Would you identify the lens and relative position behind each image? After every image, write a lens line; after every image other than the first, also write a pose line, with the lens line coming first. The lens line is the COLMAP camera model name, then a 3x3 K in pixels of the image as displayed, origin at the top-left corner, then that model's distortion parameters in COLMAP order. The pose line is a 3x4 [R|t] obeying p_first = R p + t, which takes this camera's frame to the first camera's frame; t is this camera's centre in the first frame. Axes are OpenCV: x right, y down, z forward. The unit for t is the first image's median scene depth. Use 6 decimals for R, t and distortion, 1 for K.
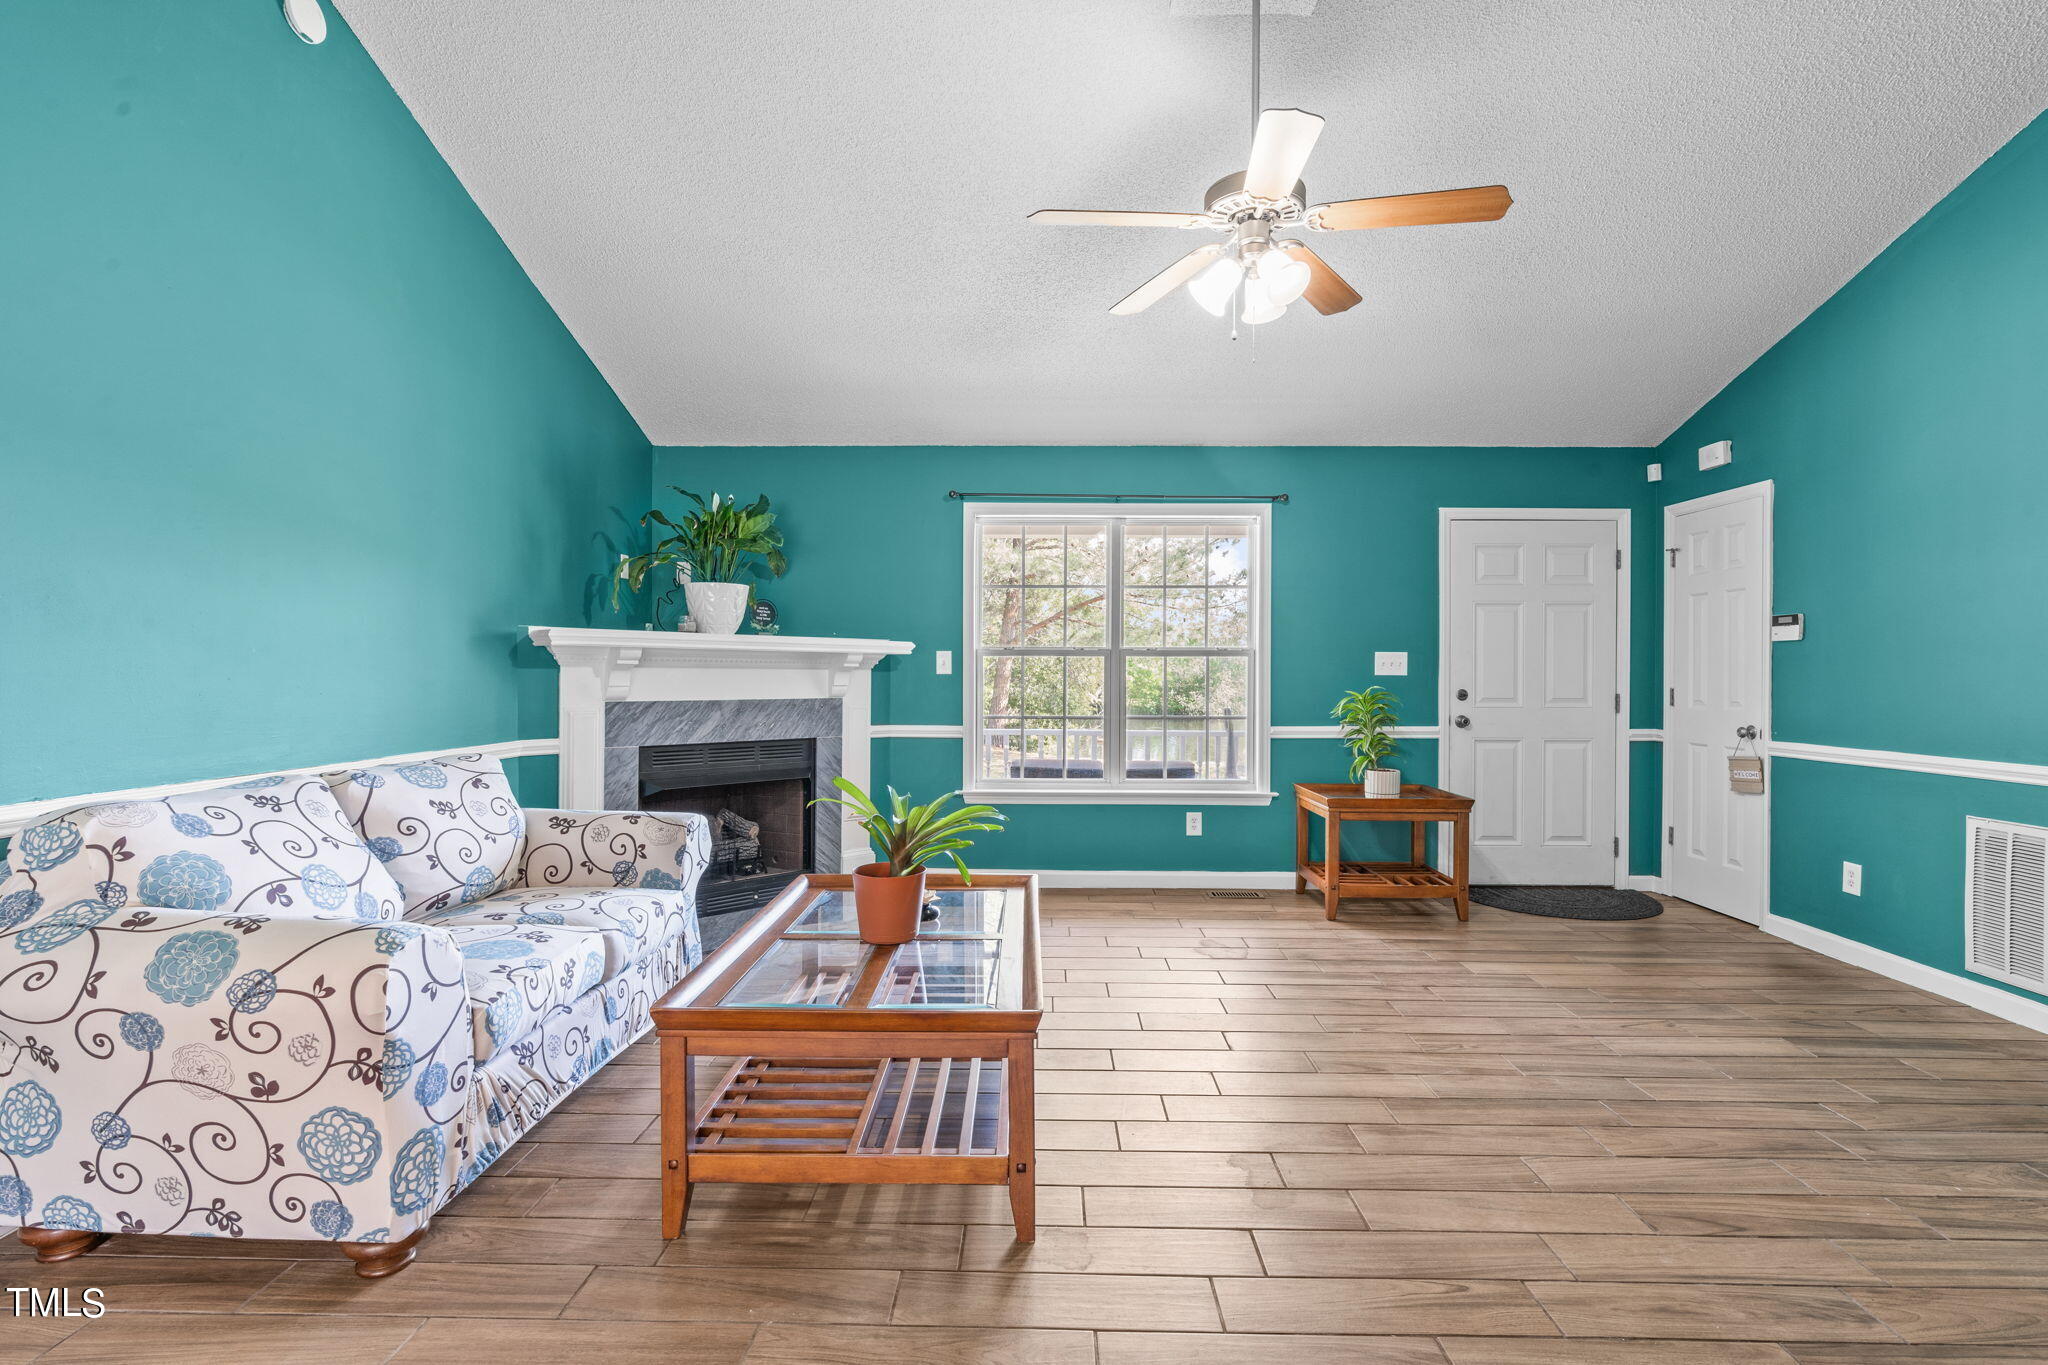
lens RADIAL K [[940.6, 0, 1022.4], [0, 940.6, 676.3], [0, 0, 1]] dist [-0.016107, 0.007227]
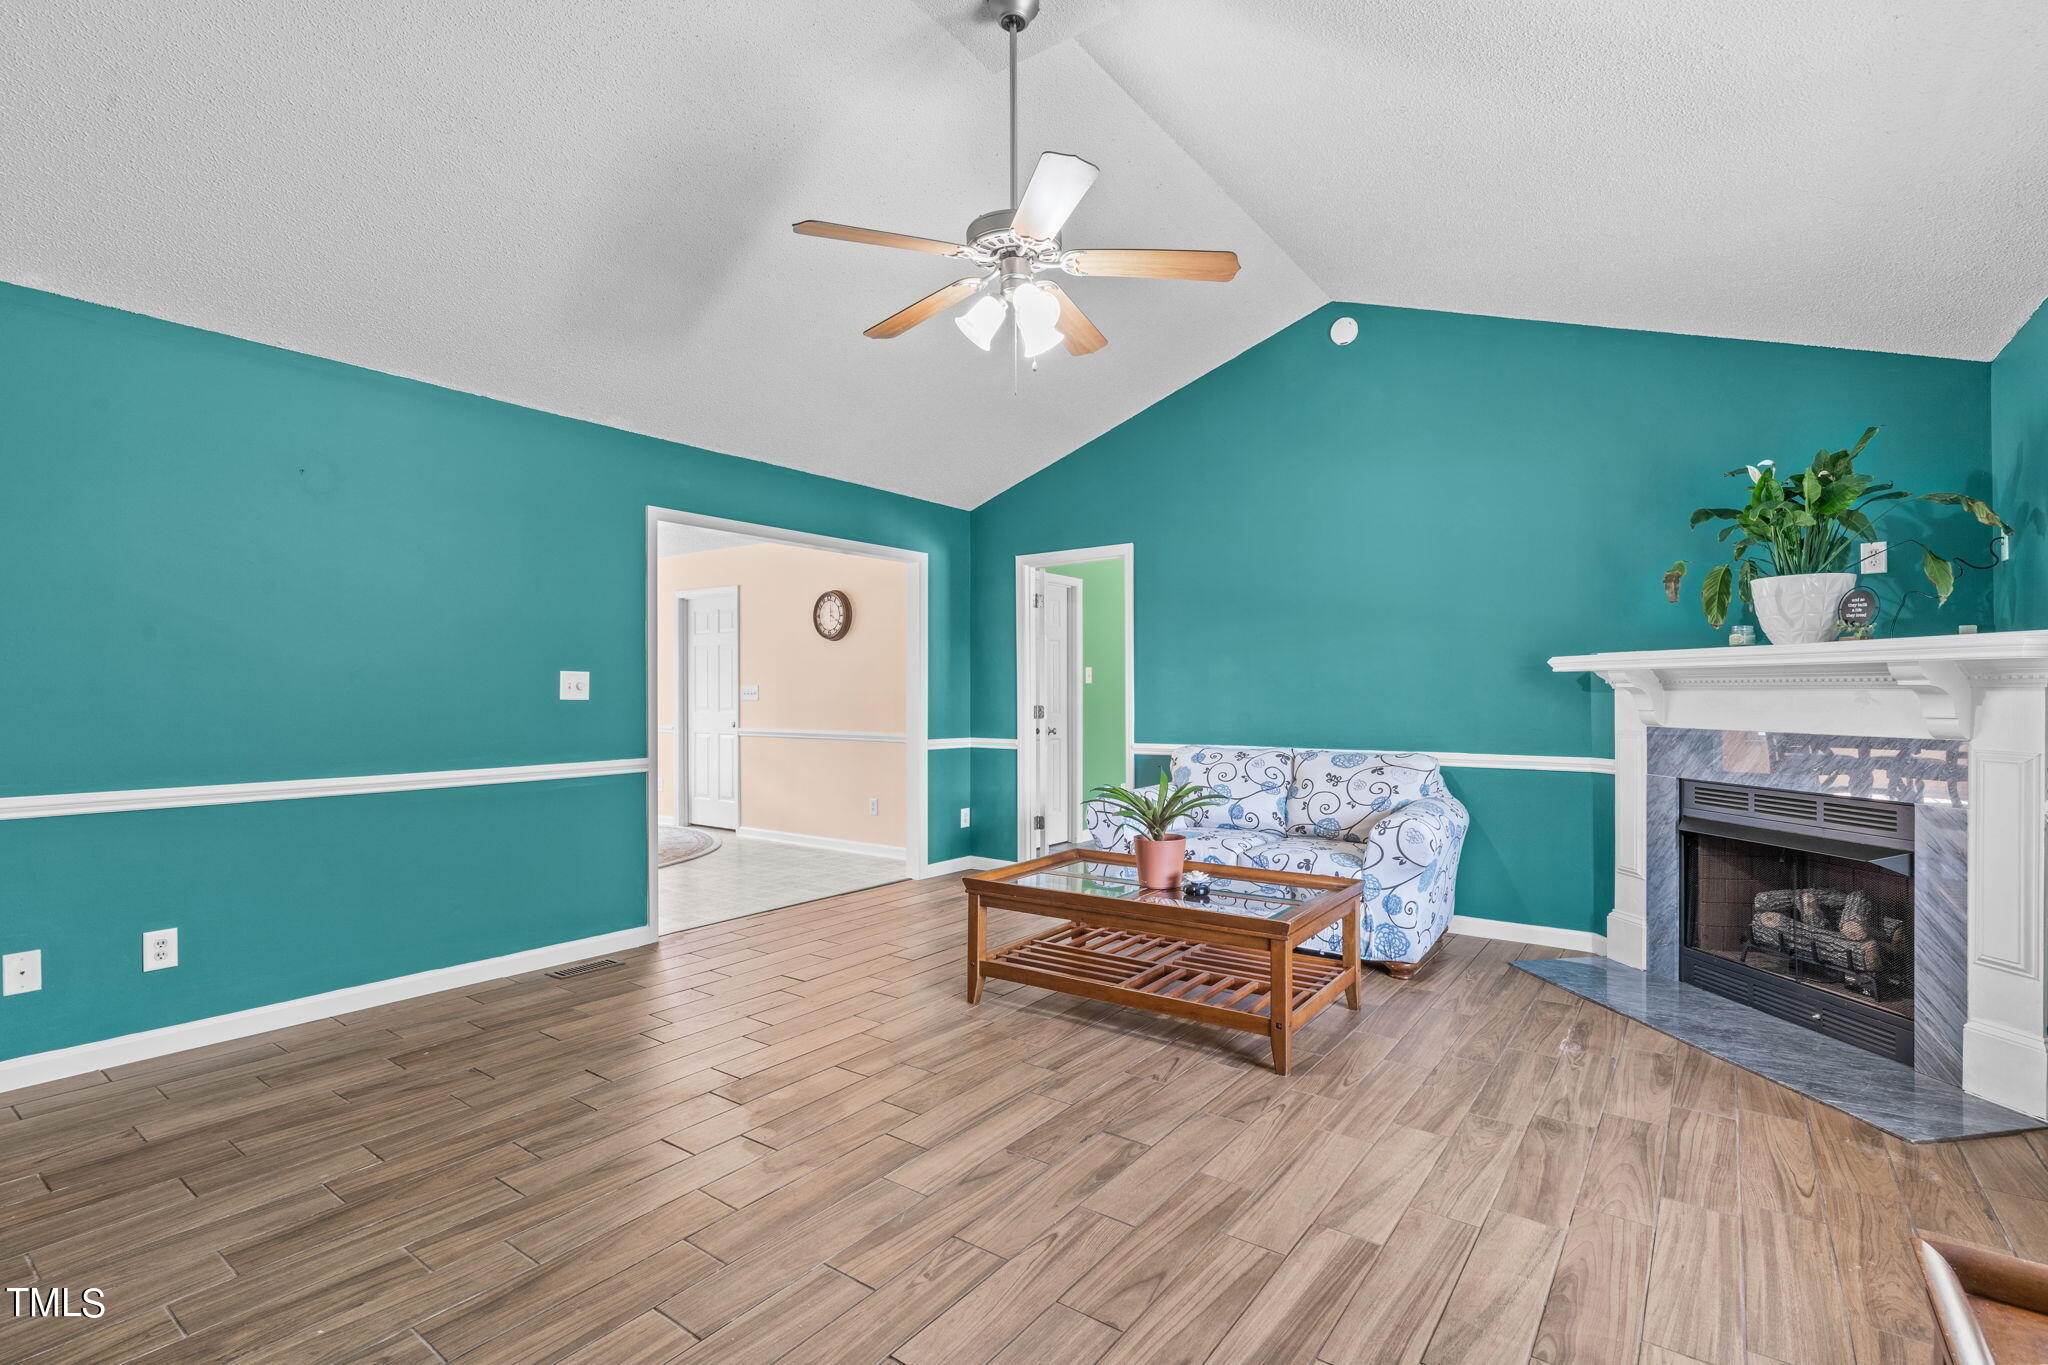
lens RADIAL K [[937.5, 0, 1062.7], [0, 937.5, 691.5], [0, 0, 1]] dist [-0.002599, 0.000450]
pose [[-0.555530, -0.004058, -0.831487, 0.605662], [-0.002265, 0.999992, -0.003368, -0.003655], [0.831493, 0.000013, -0.555535, 0.909041]]
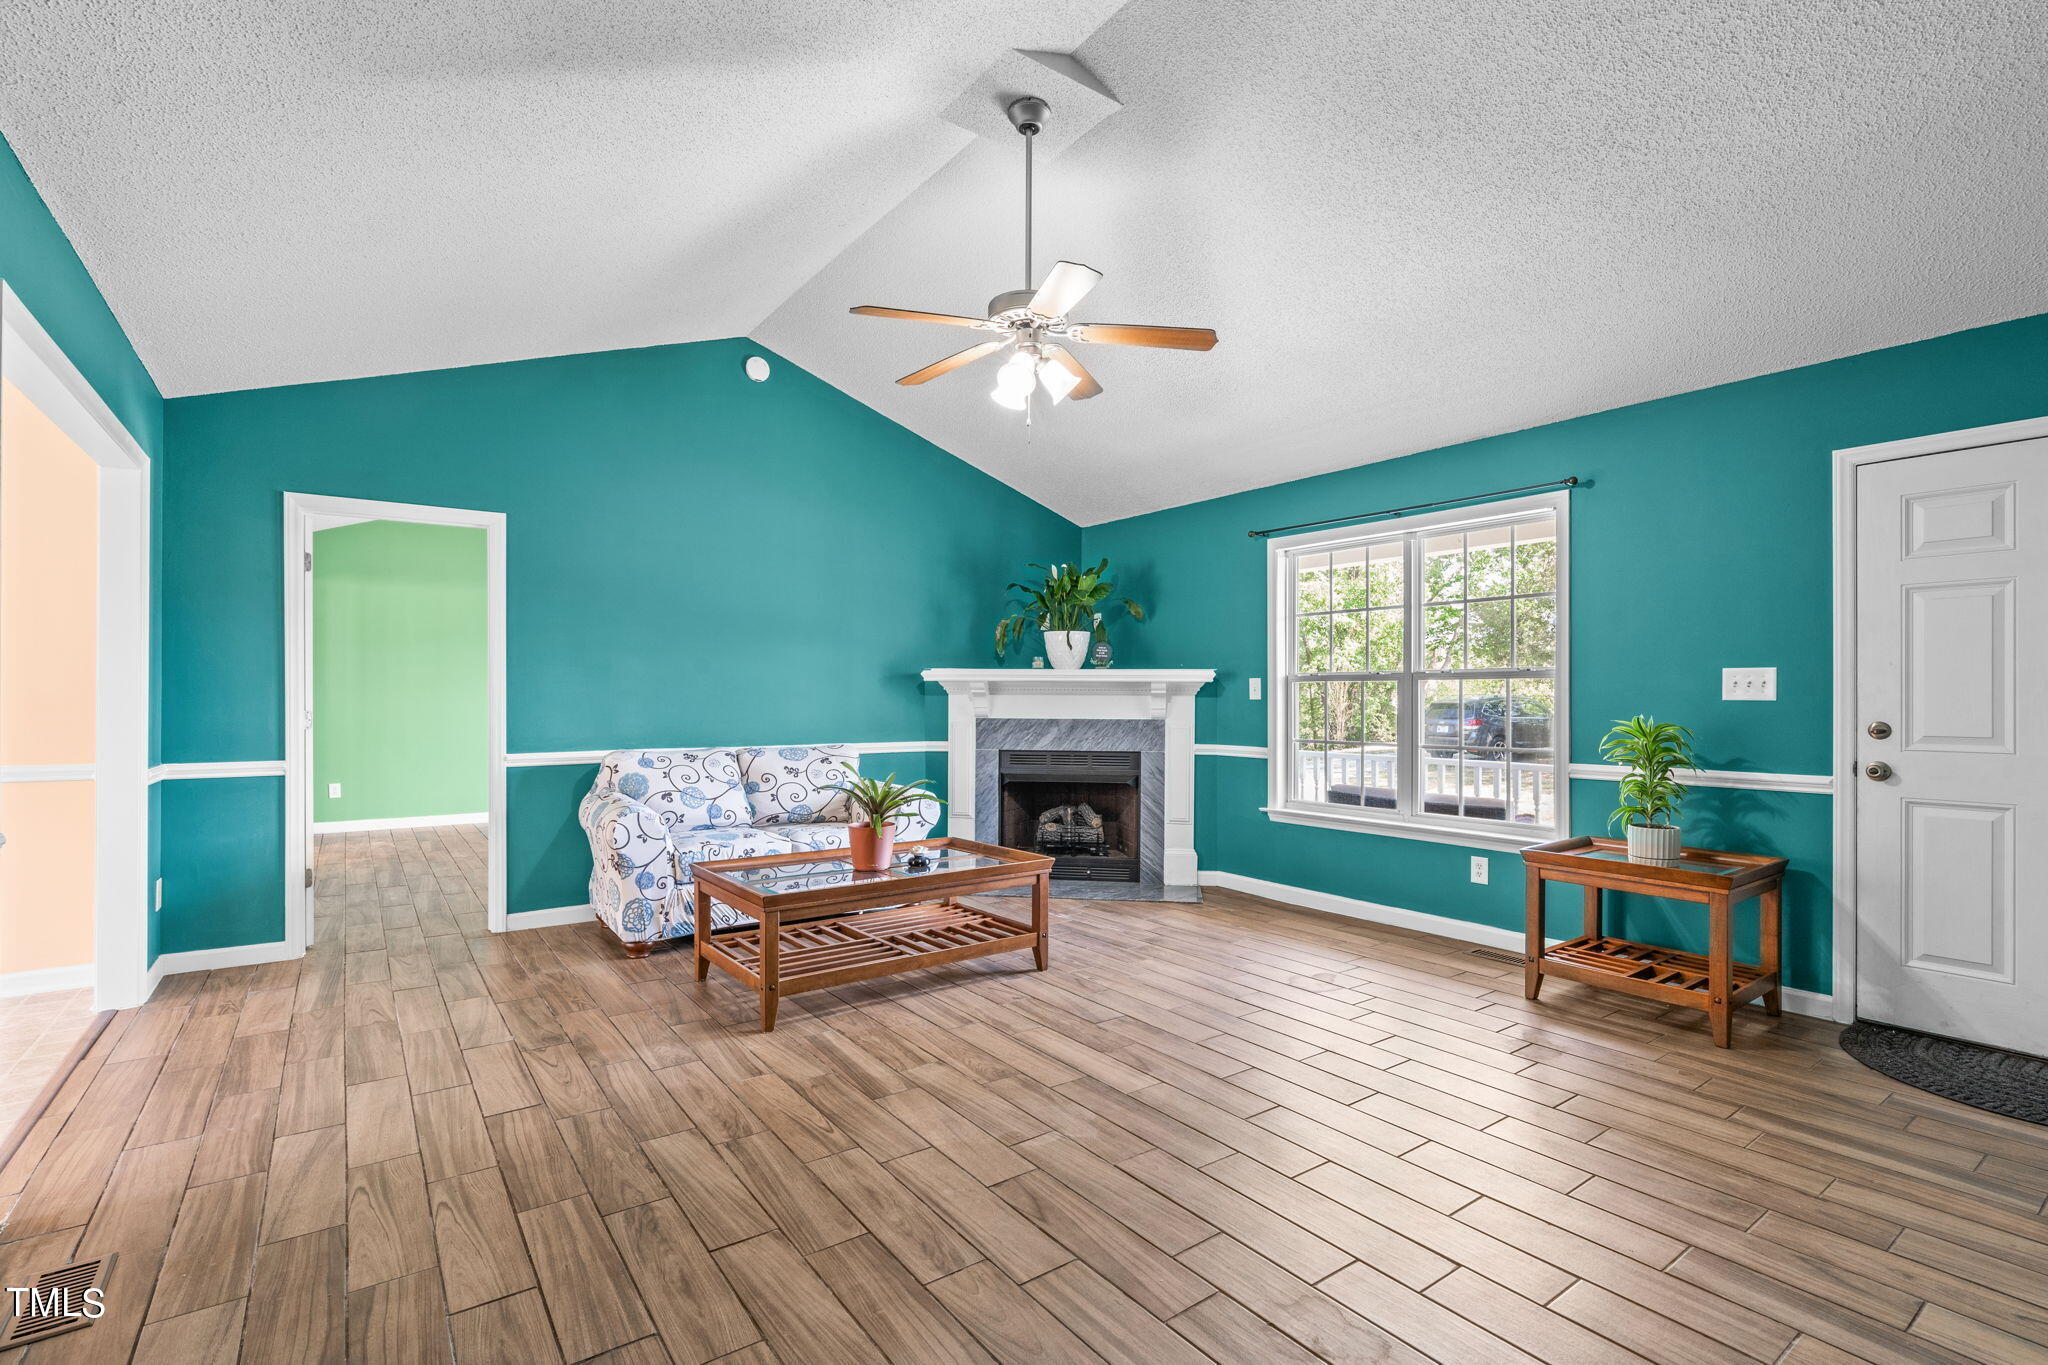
lens RADIAL K [[935.9, 0, 1014.0], [0, 935.9, 695.3], [0, 0, 1]] dist [-0.003655, 0.001562]
pose [[0.600306, -0.004651, -0.799757, 0.679105], [-0.002701, 0.999966, -0.007843, 0.002245], [0.799766, 0.006868, 0.600273, 0.140987]]
